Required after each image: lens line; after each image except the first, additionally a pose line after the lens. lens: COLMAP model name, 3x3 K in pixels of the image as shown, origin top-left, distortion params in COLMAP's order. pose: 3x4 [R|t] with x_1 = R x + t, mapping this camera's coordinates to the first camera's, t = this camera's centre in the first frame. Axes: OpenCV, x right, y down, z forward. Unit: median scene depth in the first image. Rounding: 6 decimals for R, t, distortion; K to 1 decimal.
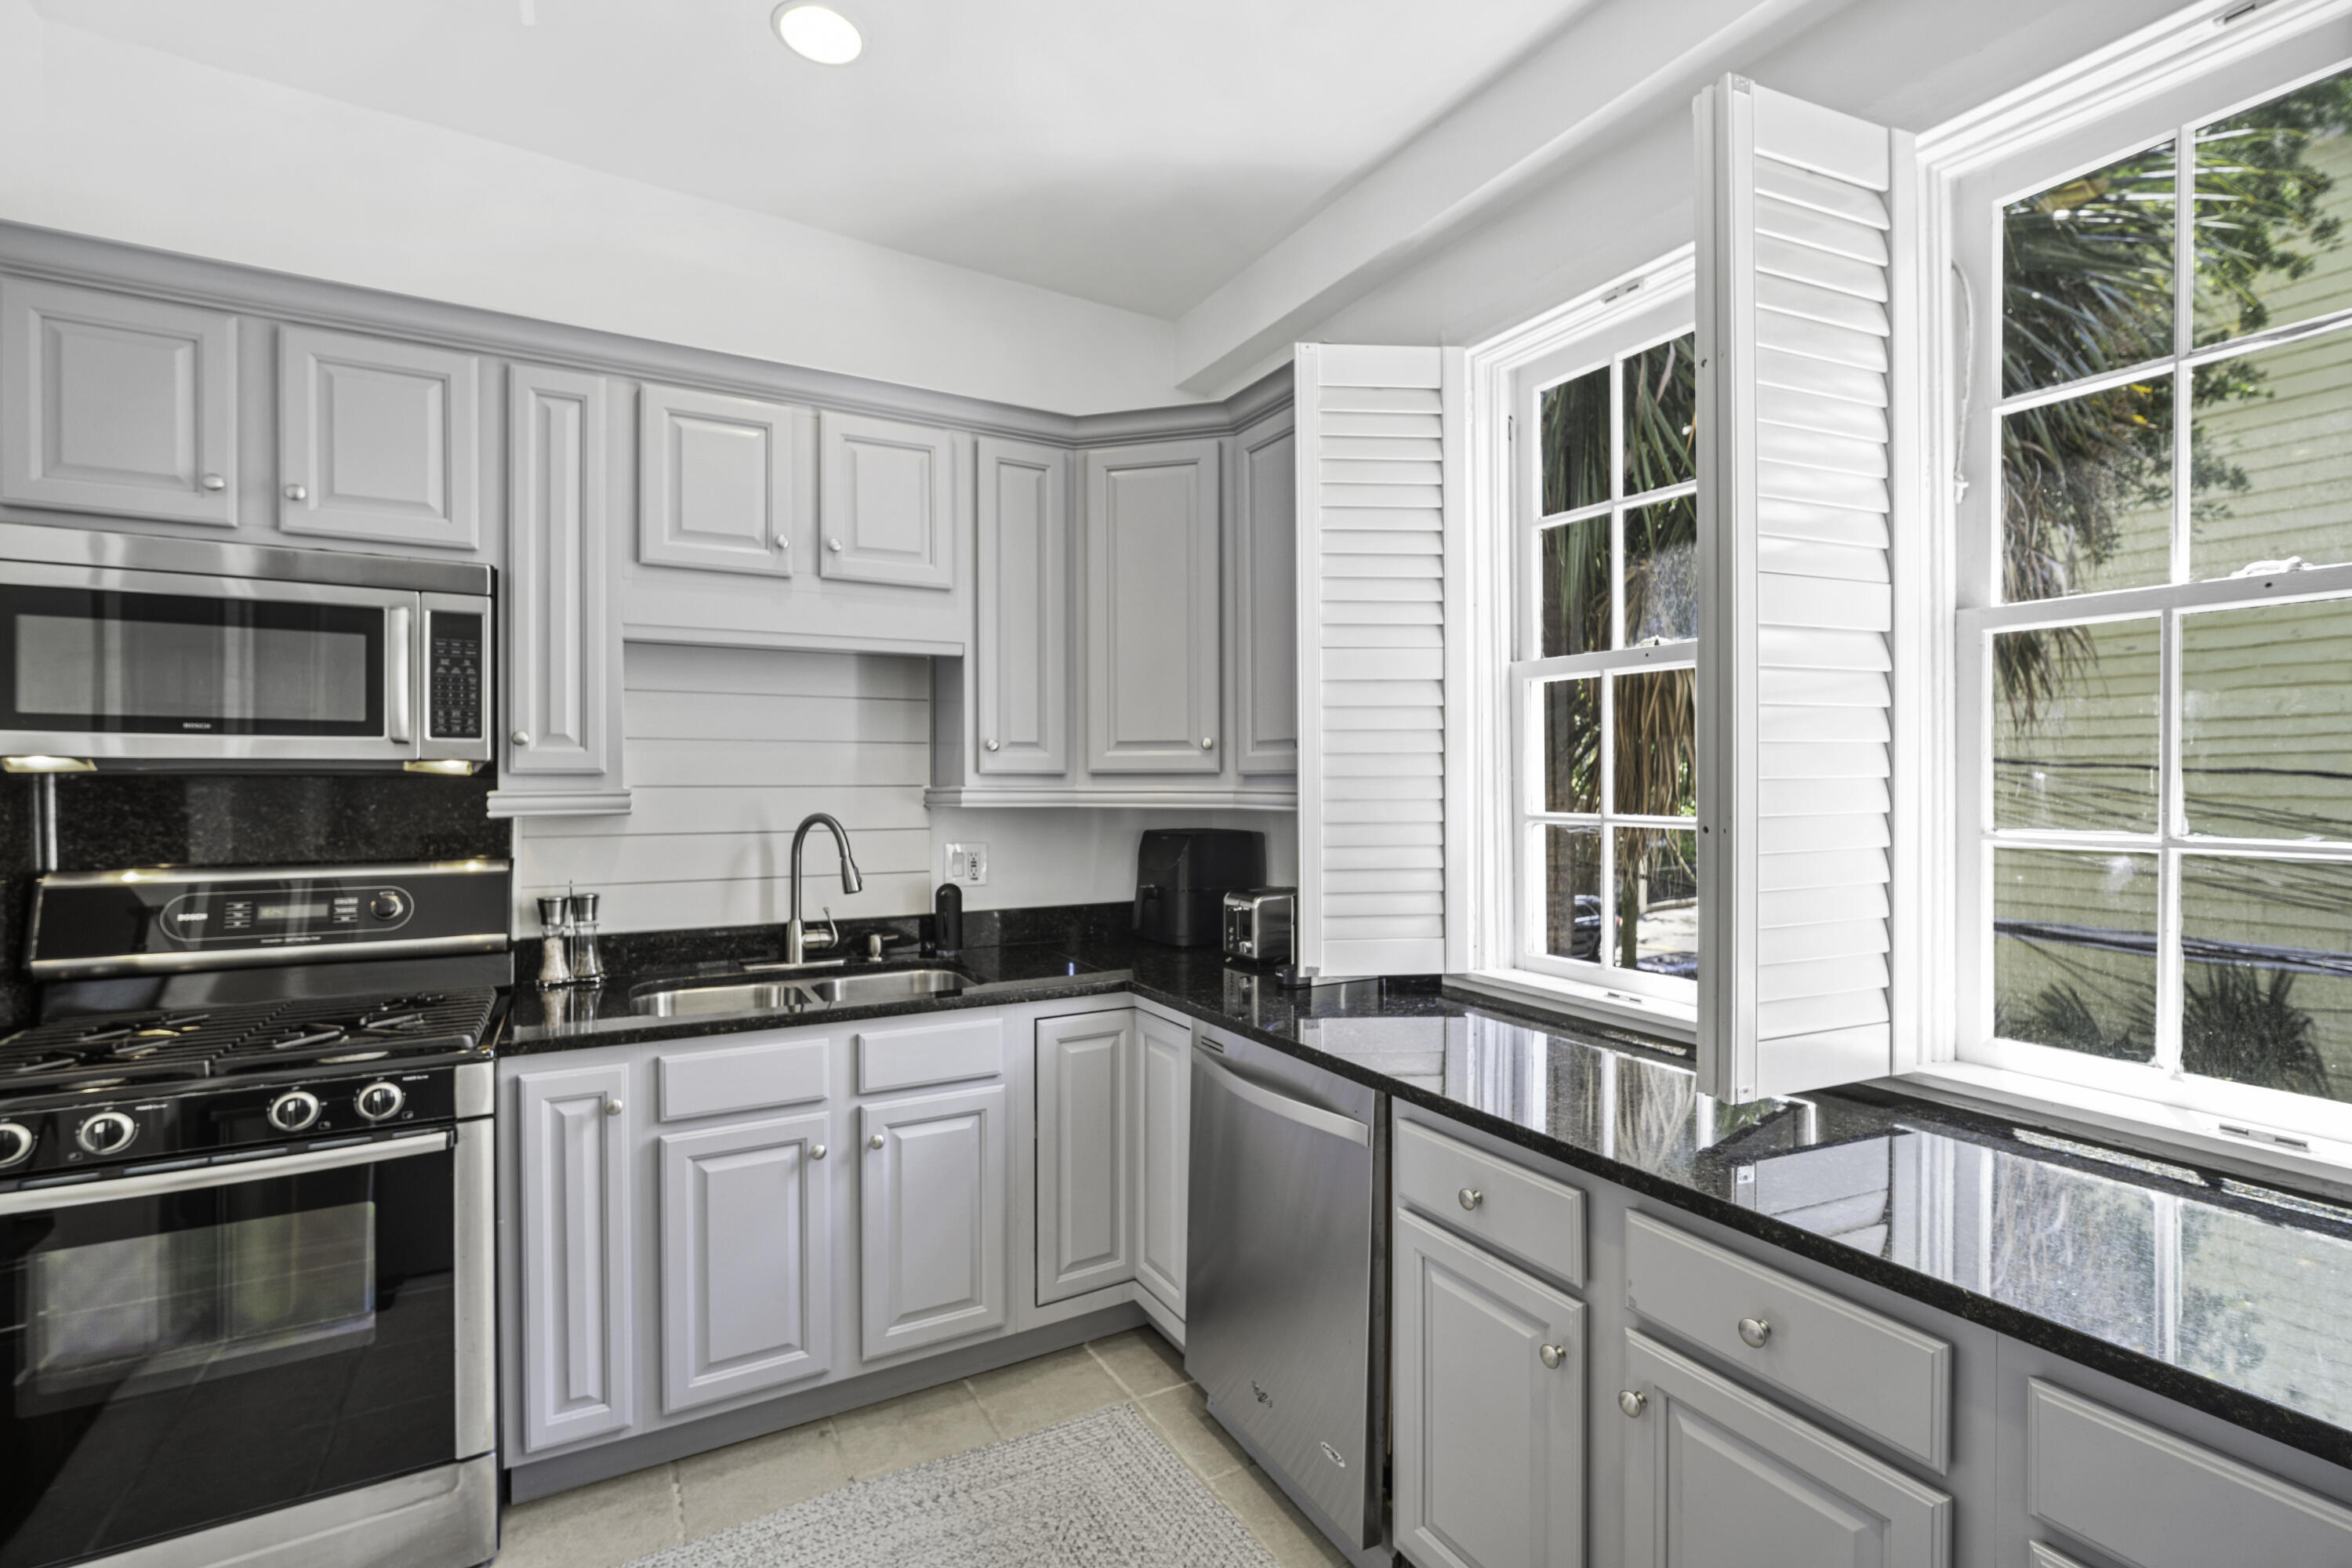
lens RADIAL K [[1028.4, 0, 1176.0], [0, 1028.4, 784.0], [0, 0, 1]] dist [-0.024021, -0.000095]
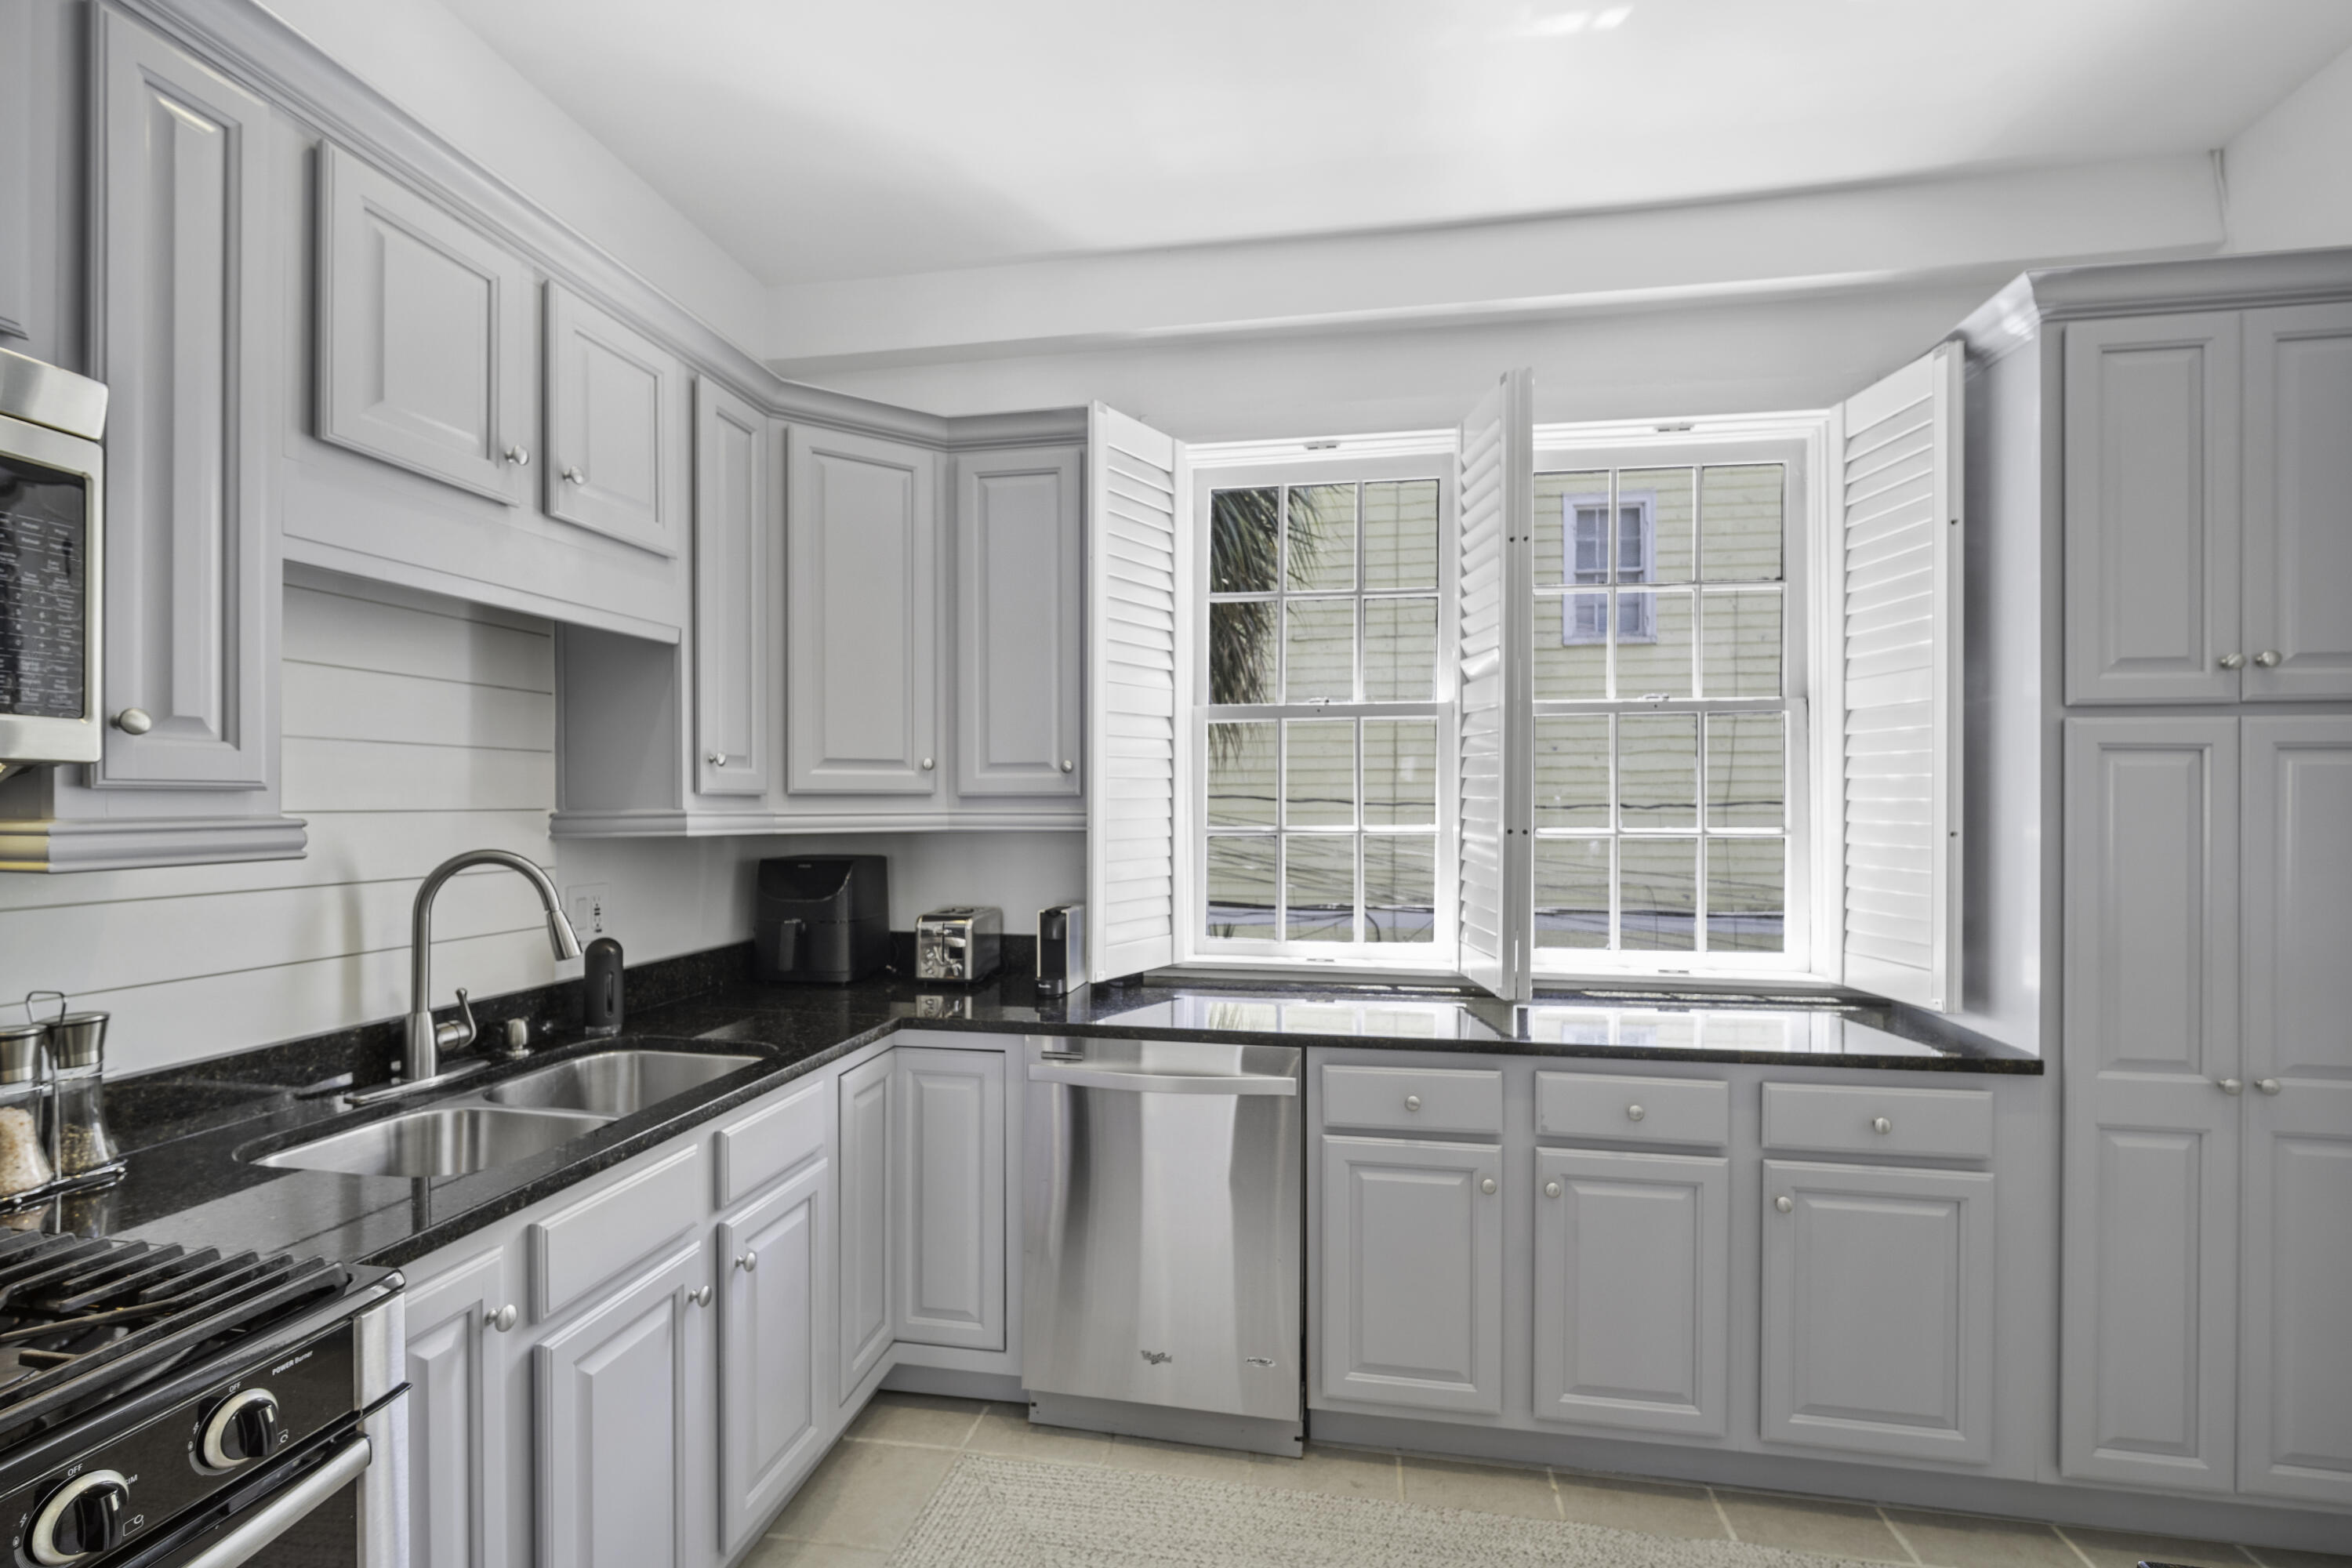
lens RADIAL K [[1031.9, 0, 1166.7], [0, 1031.9, 799.4], [0, 0, 1]] dist [-0.018954, -0.000160]
pose [[0.643496, 0.001553, 0.765448, -0.620729], [0.004392, 0.999974, -0.005721, 0.000844], [-0.765437, 0.007044, 0.643473, 0.221353]]
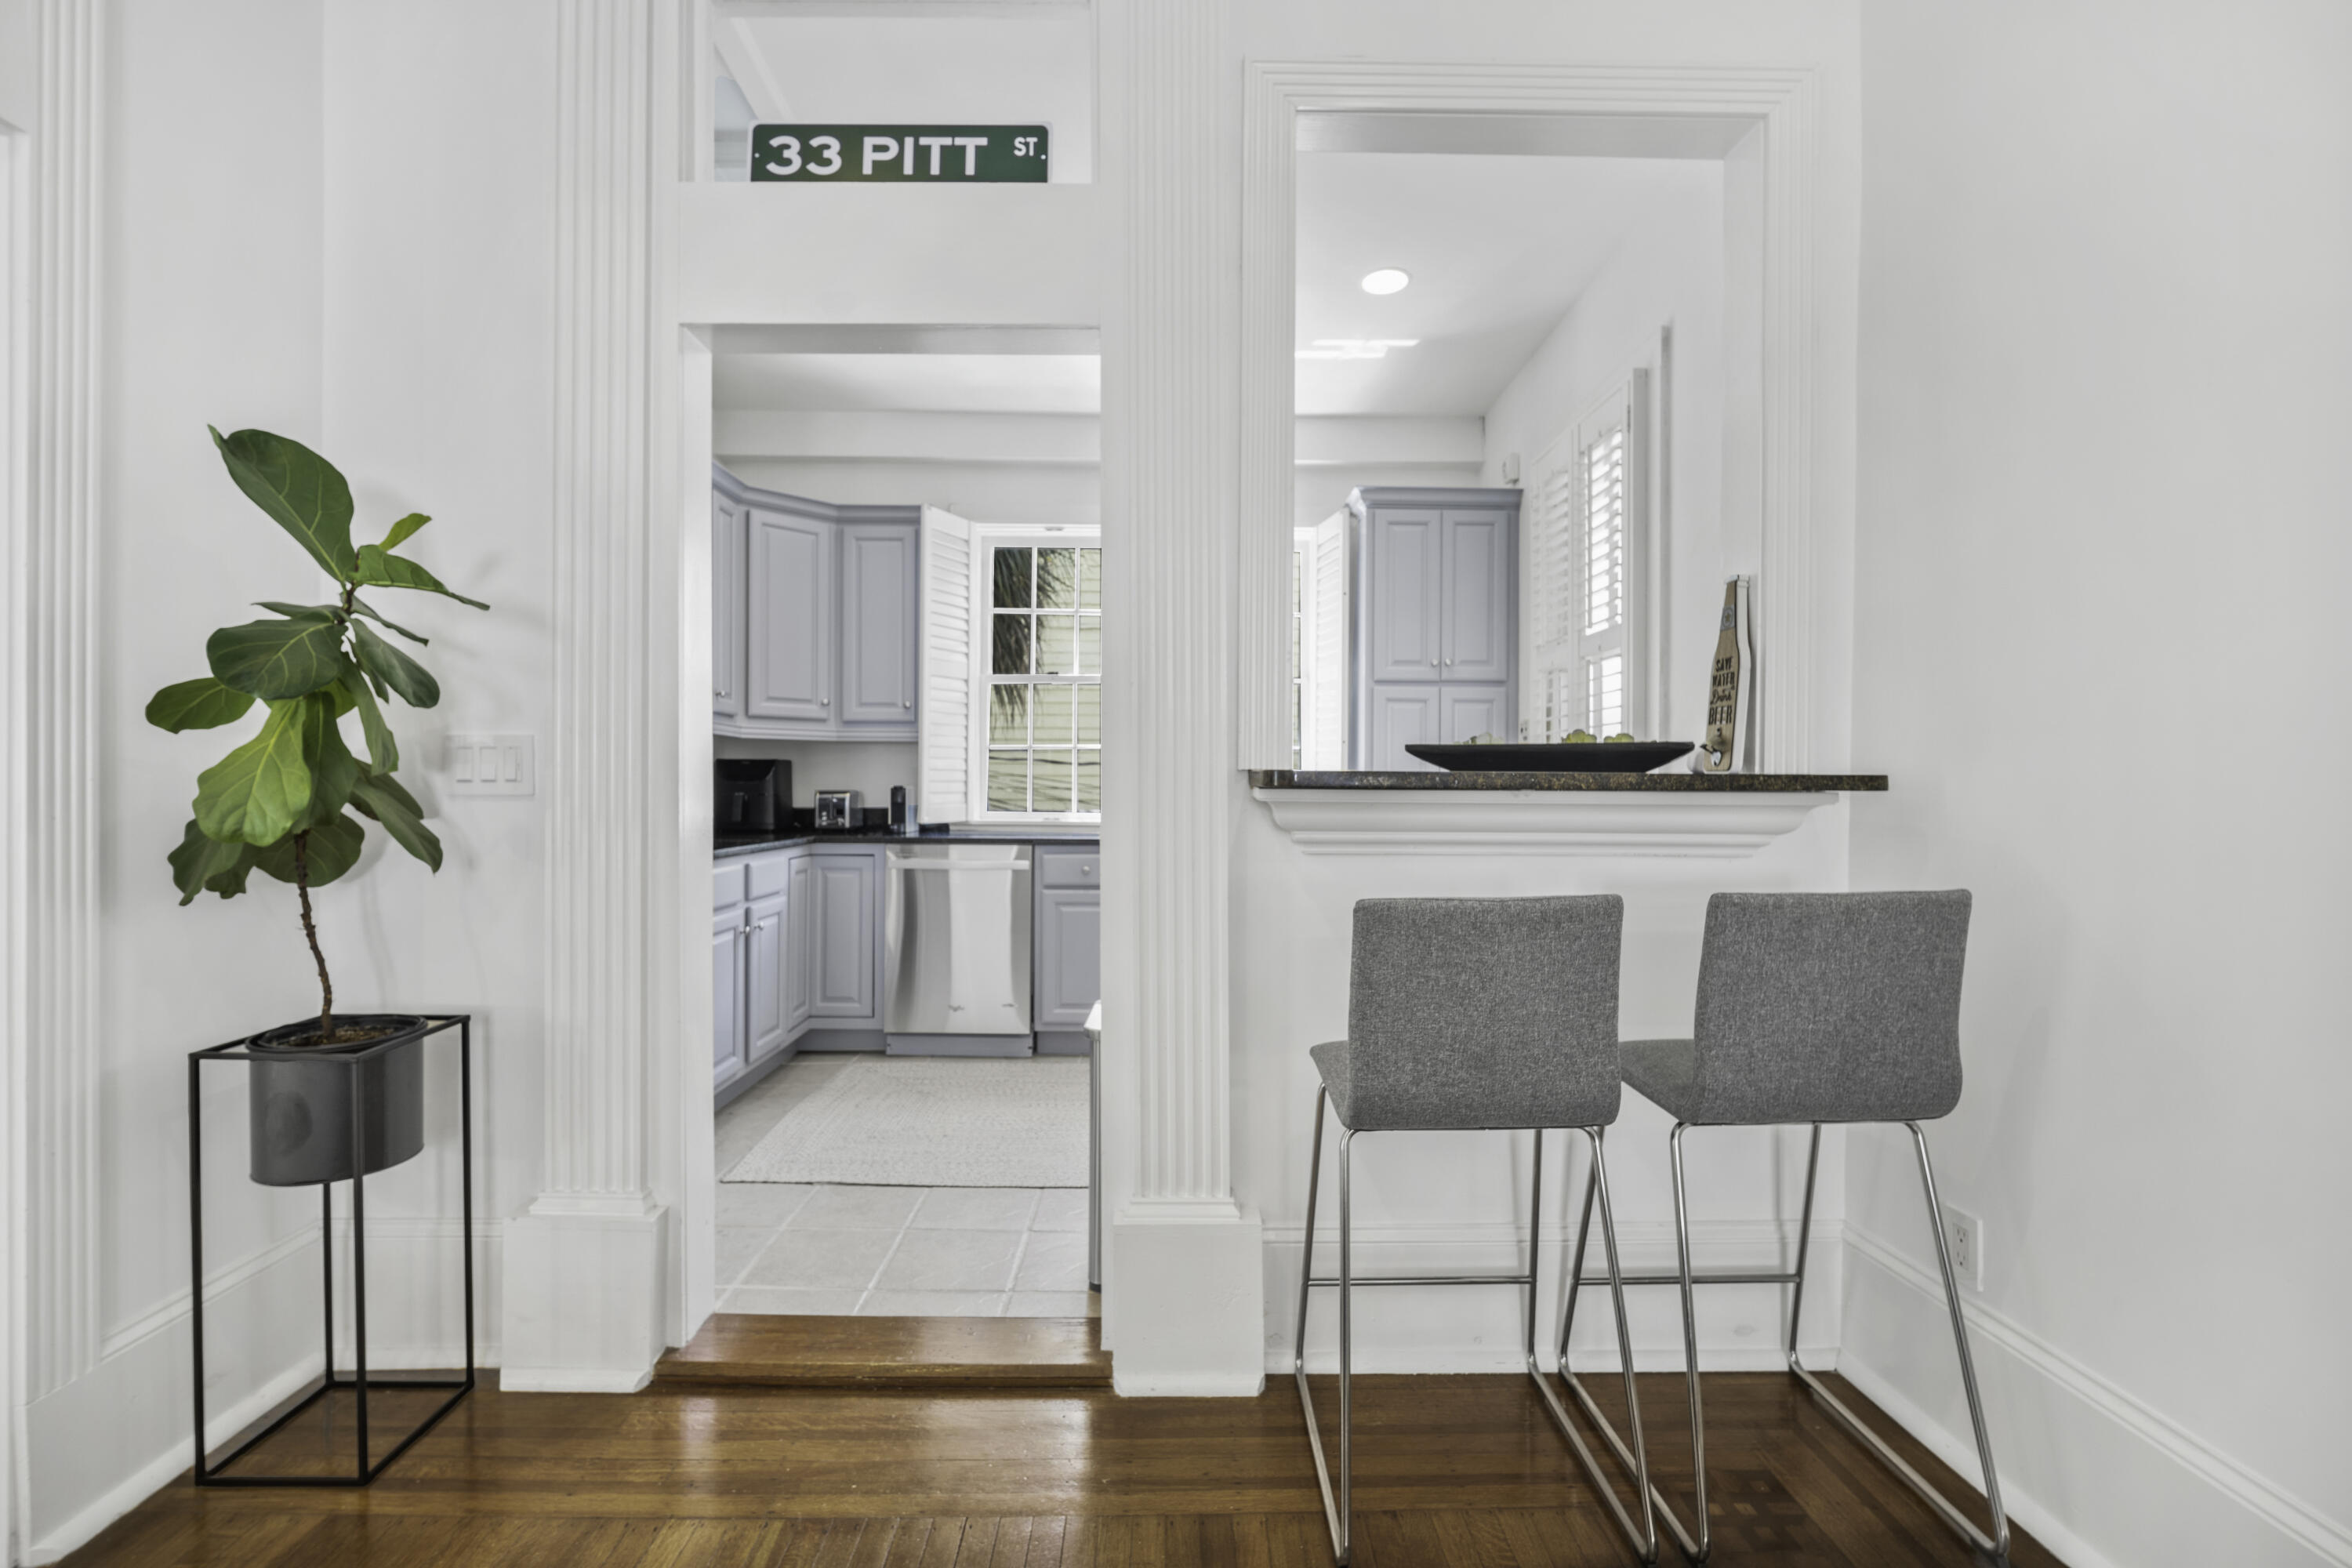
lens RADIAL K [[1028.4, 0, 1176.0], [0, 1028.4, 784.0], [0, 0, 1]] dist [-0.024021, -0.000095]
pose [[0.482991, 0.001129, 0.875625, -1.287548], [-0.000436, 0.999999, -0.001049, 0.107179], [-0.875625, 0.000125, 0.482991, -0.361243]]
